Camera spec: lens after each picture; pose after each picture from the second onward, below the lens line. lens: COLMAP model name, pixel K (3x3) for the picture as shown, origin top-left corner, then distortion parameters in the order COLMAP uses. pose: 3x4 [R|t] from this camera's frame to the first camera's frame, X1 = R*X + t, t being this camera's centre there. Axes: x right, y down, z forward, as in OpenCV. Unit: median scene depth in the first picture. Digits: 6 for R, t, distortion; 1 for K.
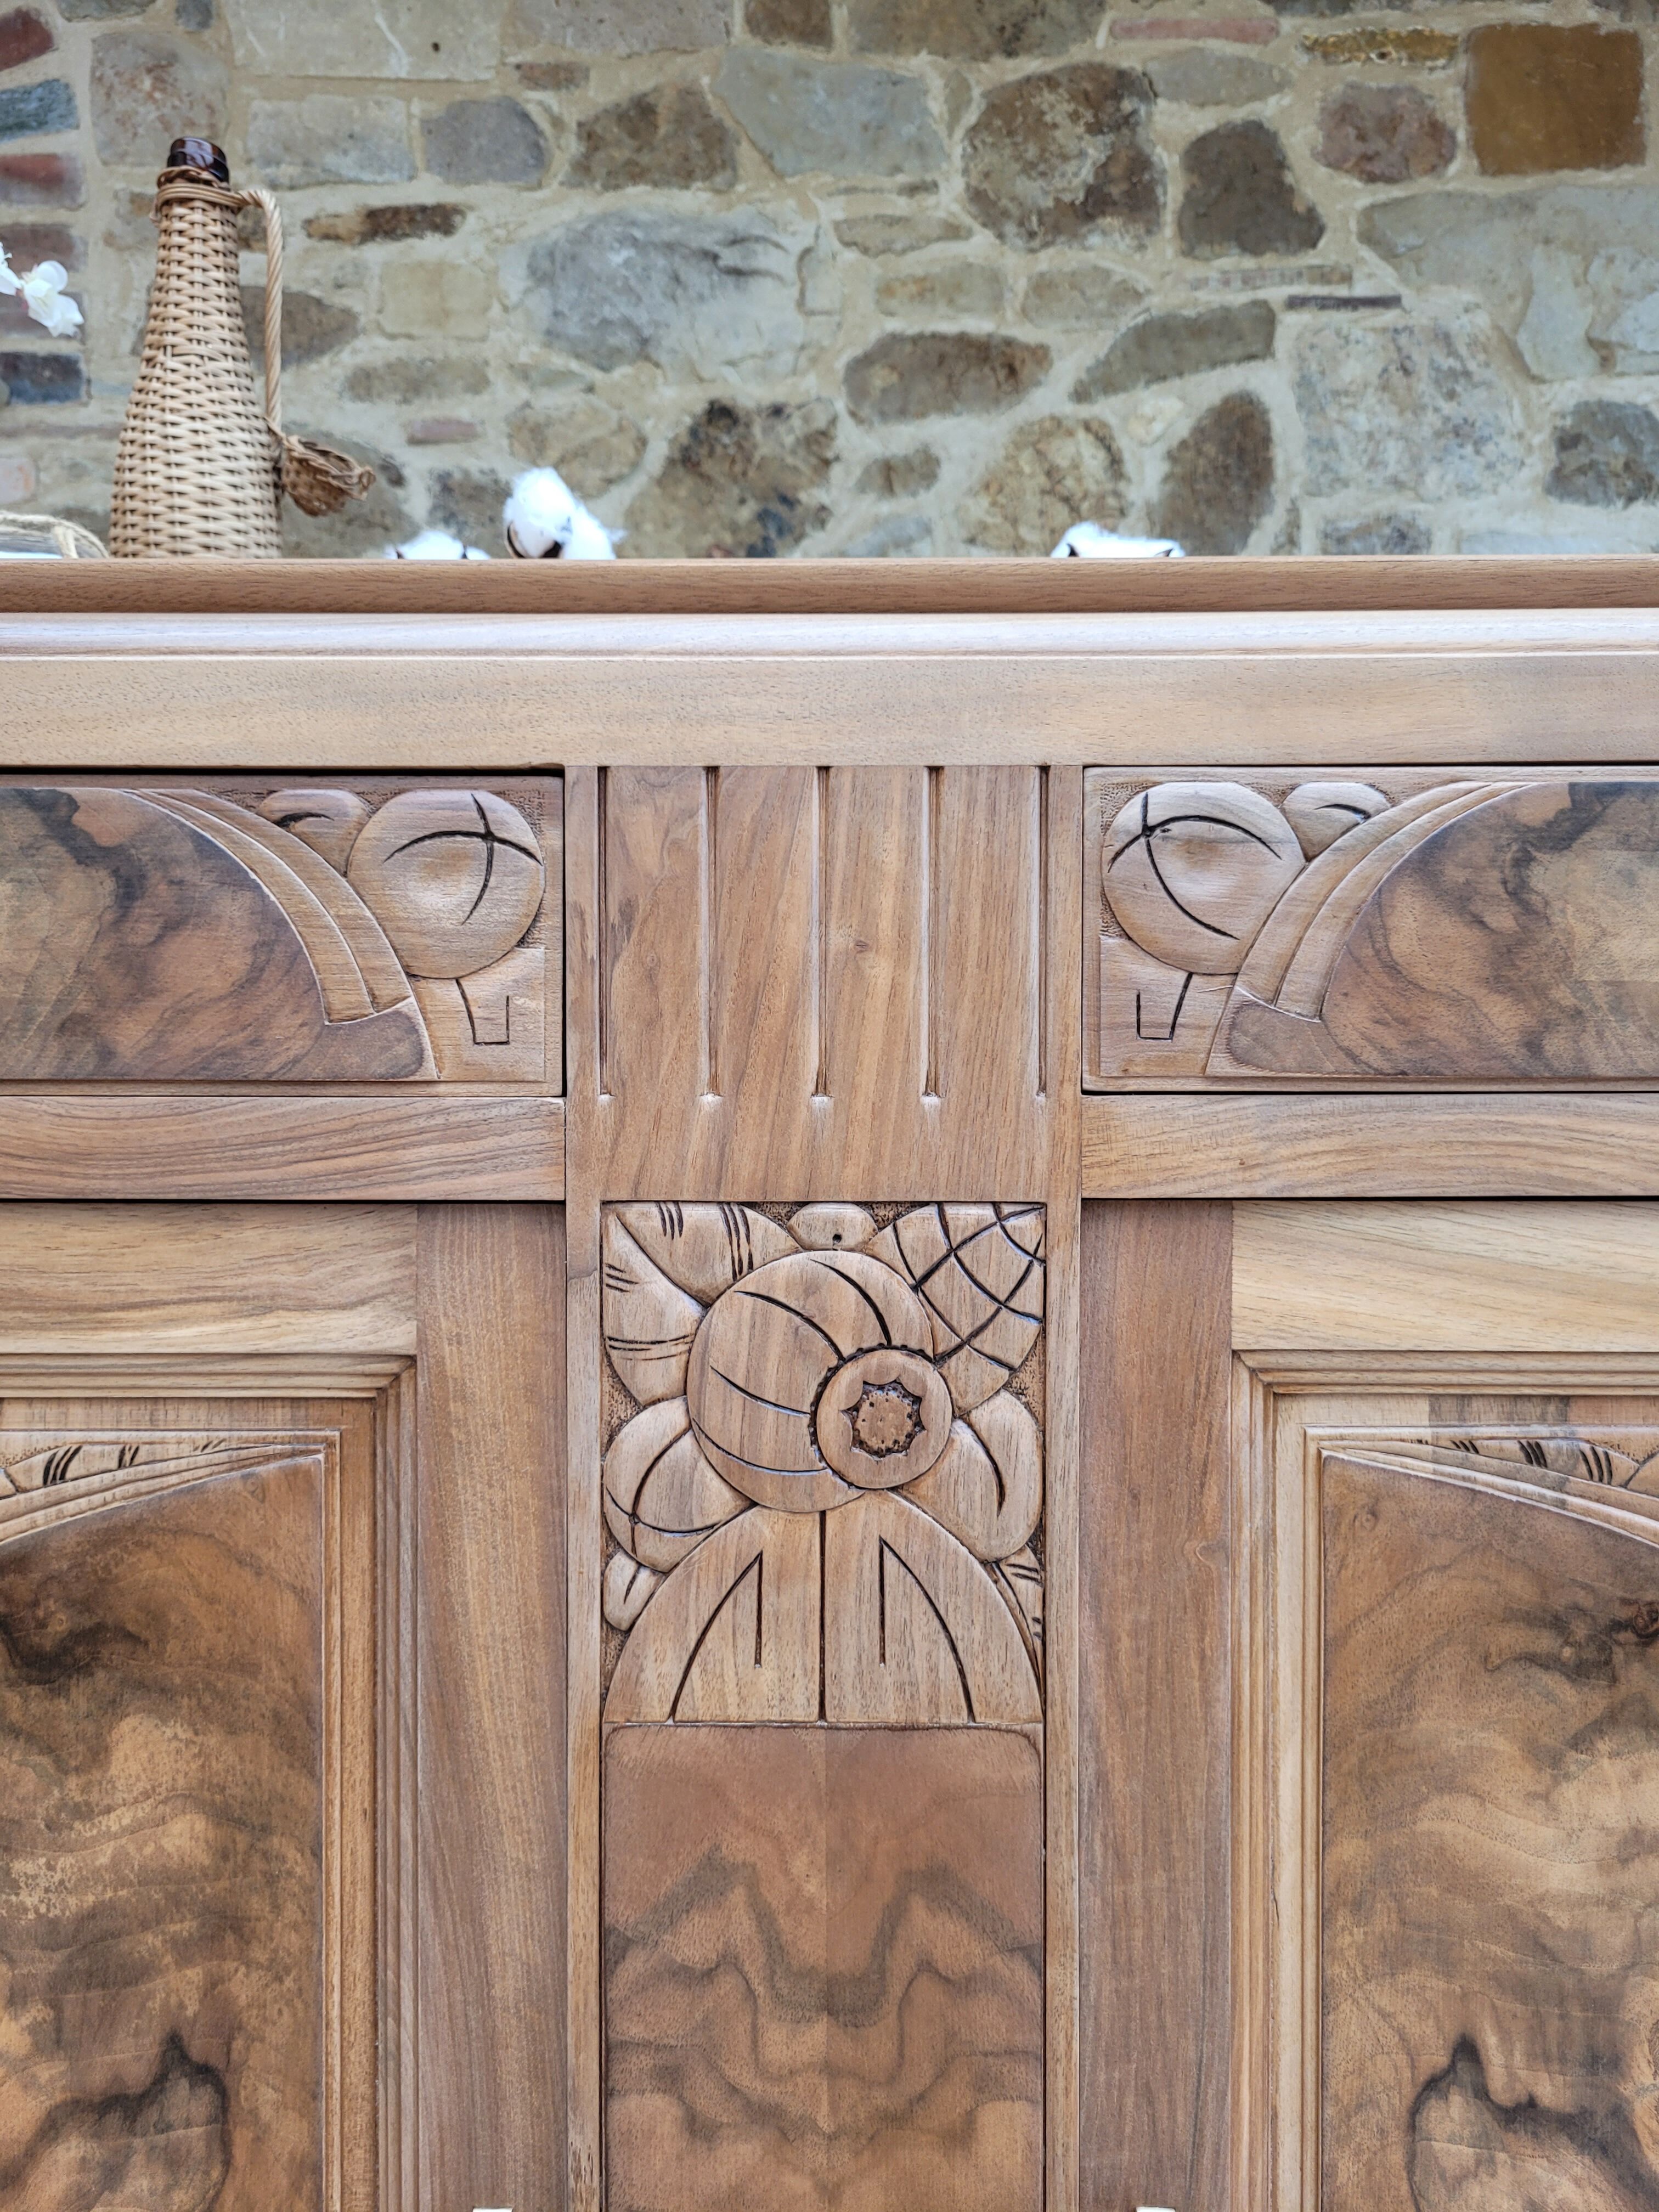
lens RADIAL K [[1703.5, 0, 836.0], [0, 1703.5, 1115.6], [0, 0, 1]] dist [0.031452, -0.036277]
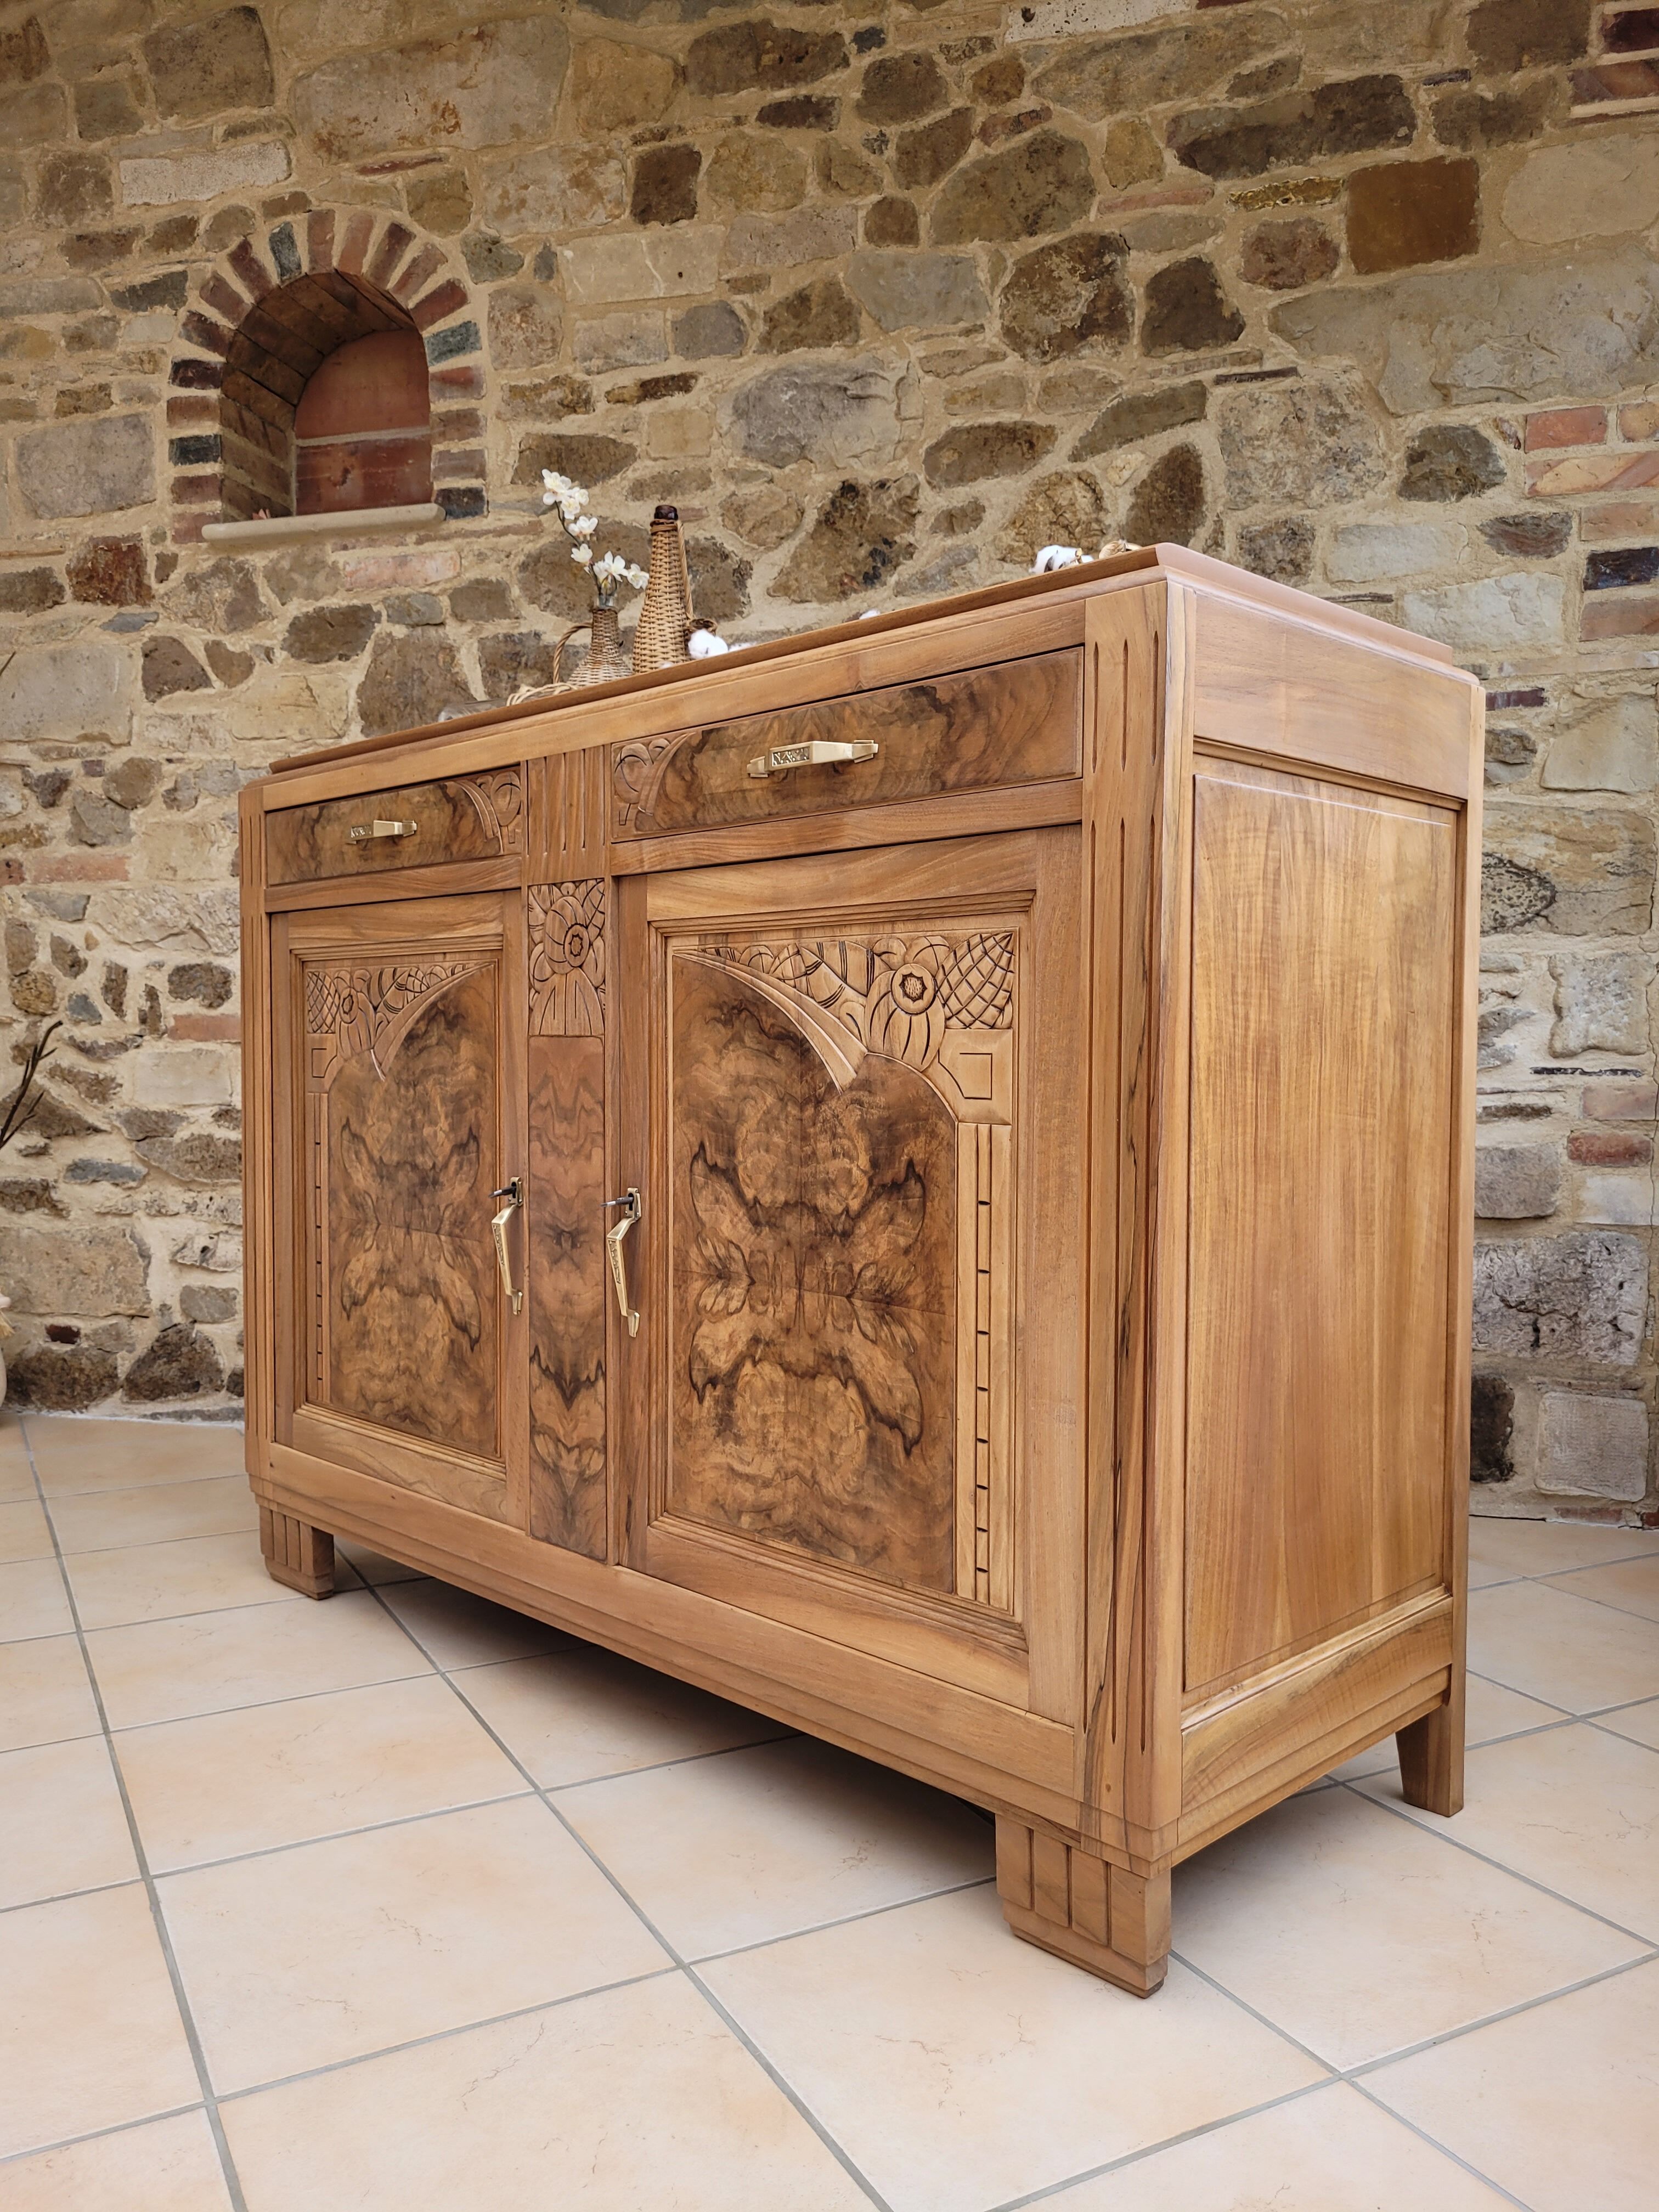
lens RADIAL K [[1685.2, 0, 843.7], [0, 1685.2, 1115.9], [0, 0, 1]] dist [0.046581, -0.046310]
pose [[0.960868, 0.016828, -0.276496, 0.372529], [-0.006999, 0.999309, 0.036499, 0.111459], [0.276919, -0.033136, 0.960322, -0.526044]]
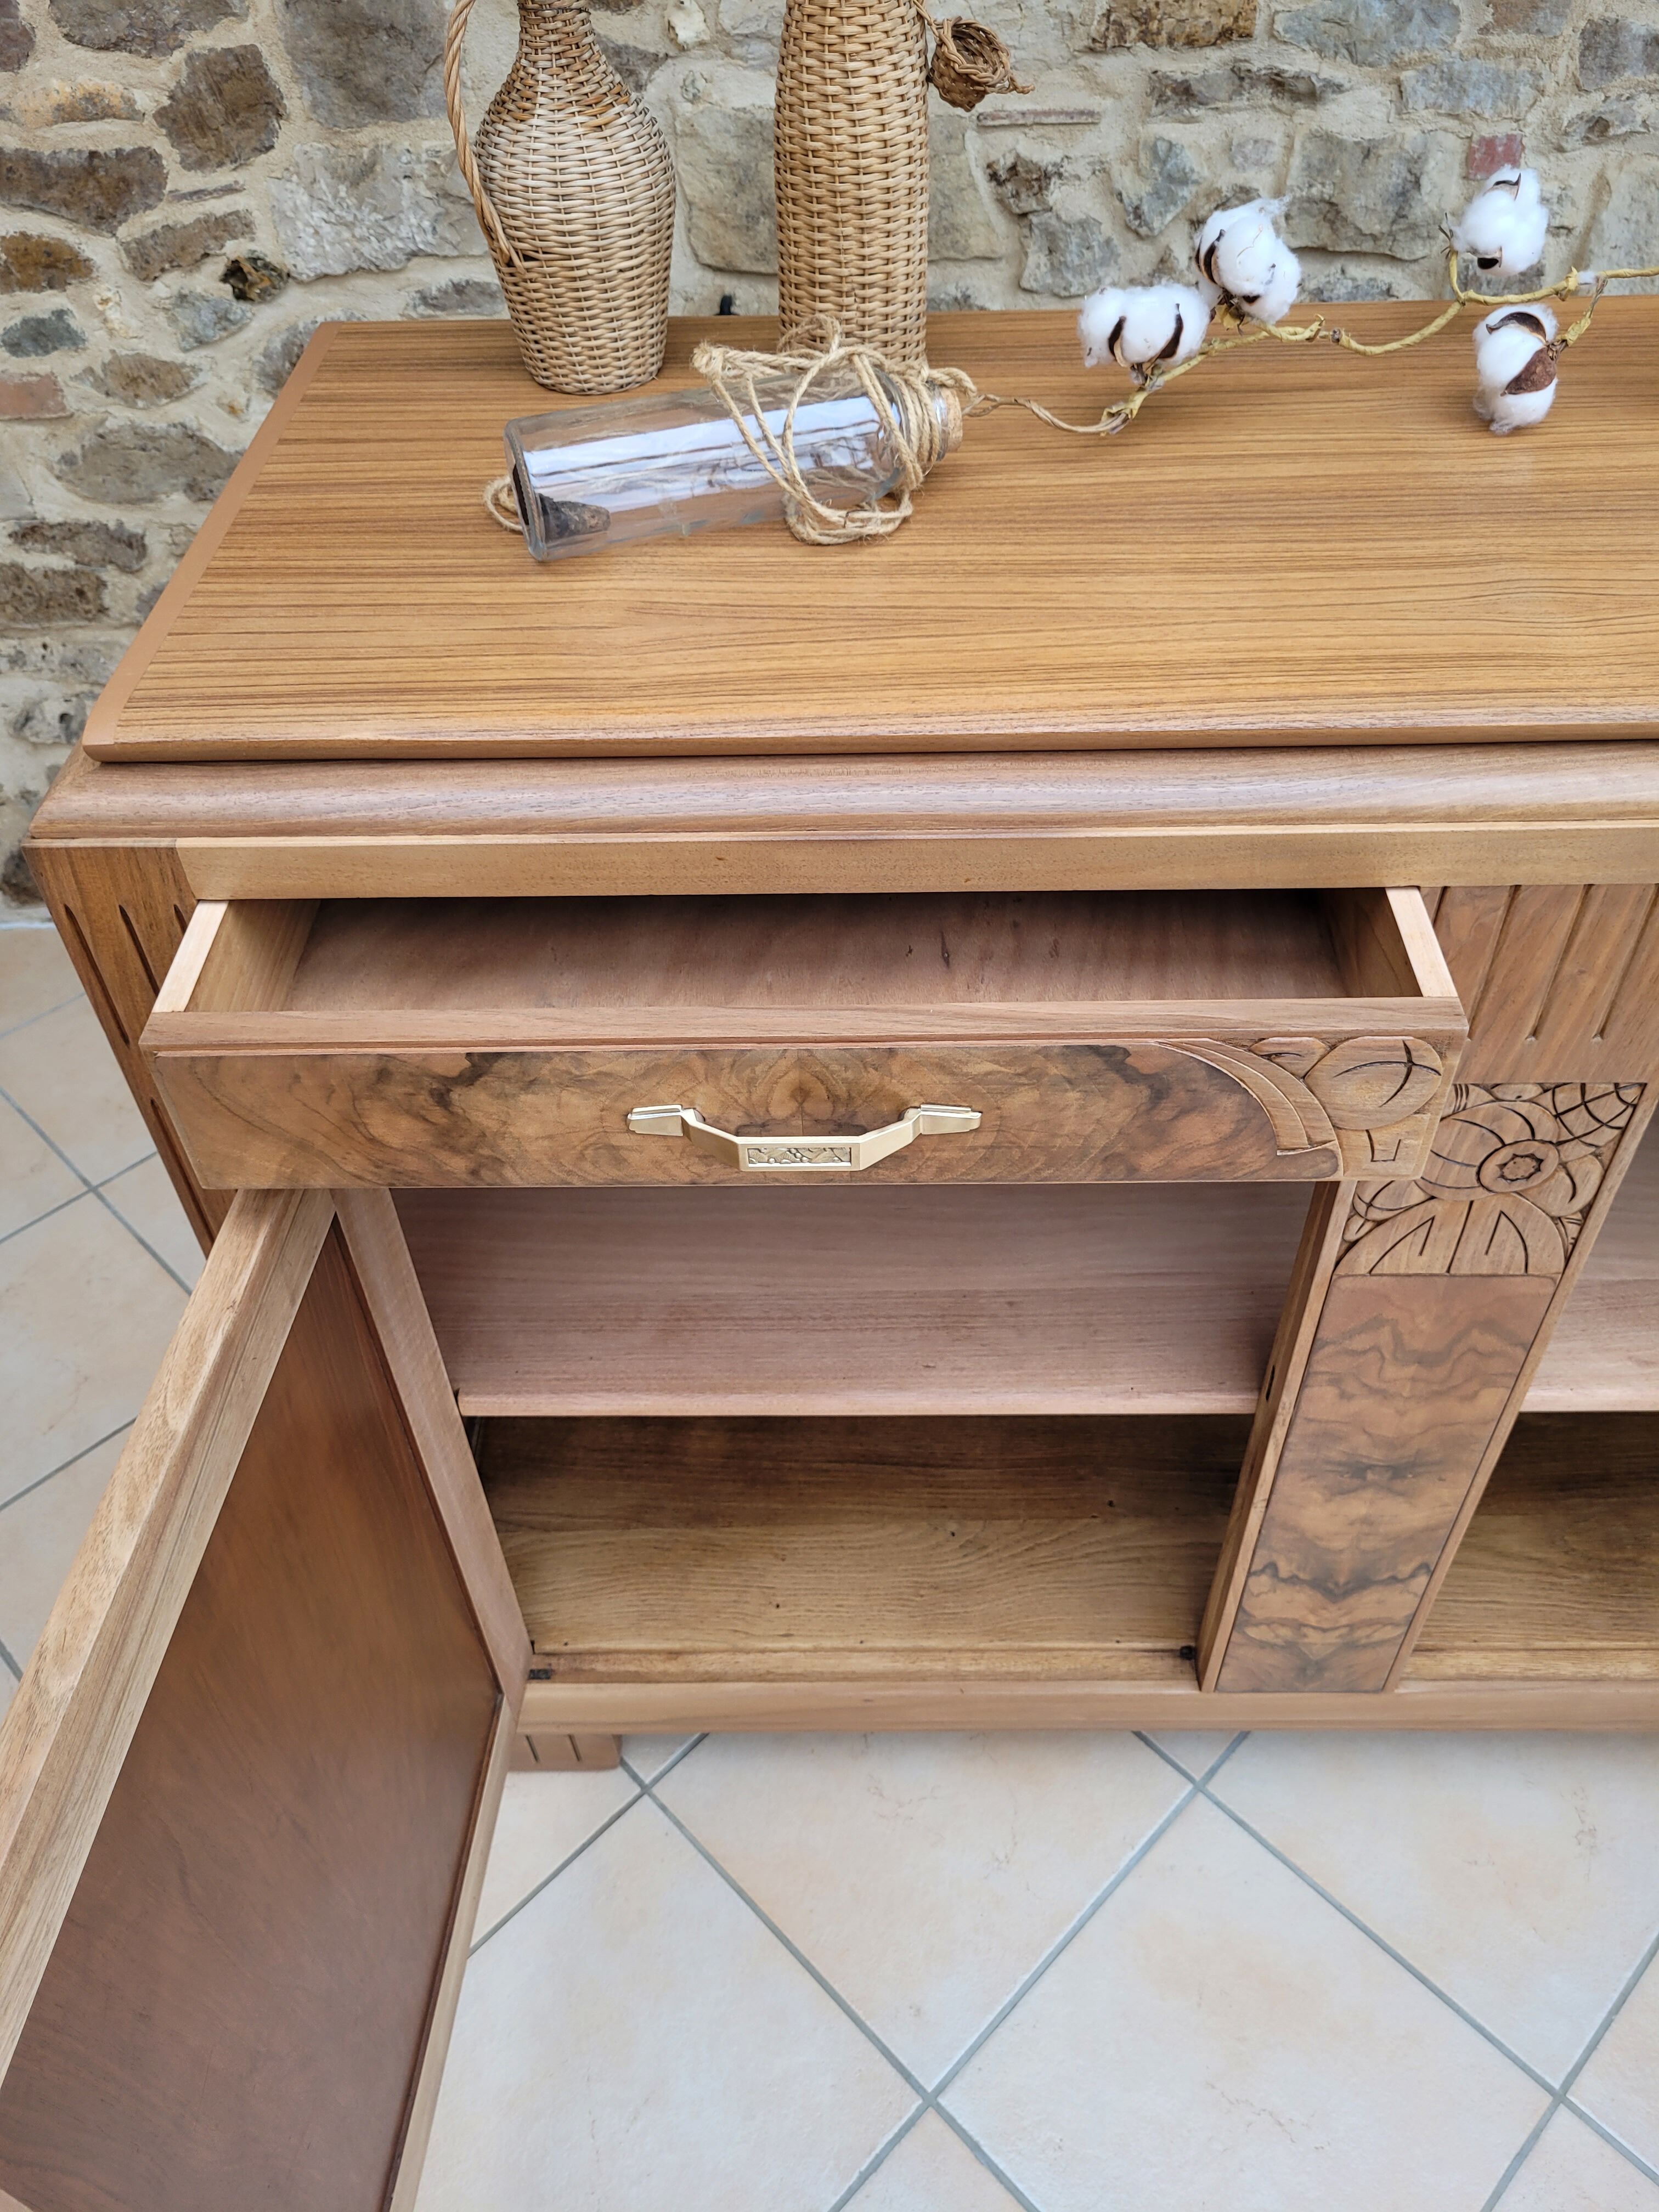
lens RADIAL K [[1698.7, 0, 848.3], [0, 1698.7, 1099.2], [0, 0, 1]] dist [0.031698, -0.033525]
pose [[0.999774, -0.015539, -0.014495, -0.190004], [0.021243, 0.712838, 0.701007, -0.335479], [-0.000560, -0.701157, 0.713007, -0.070961]]
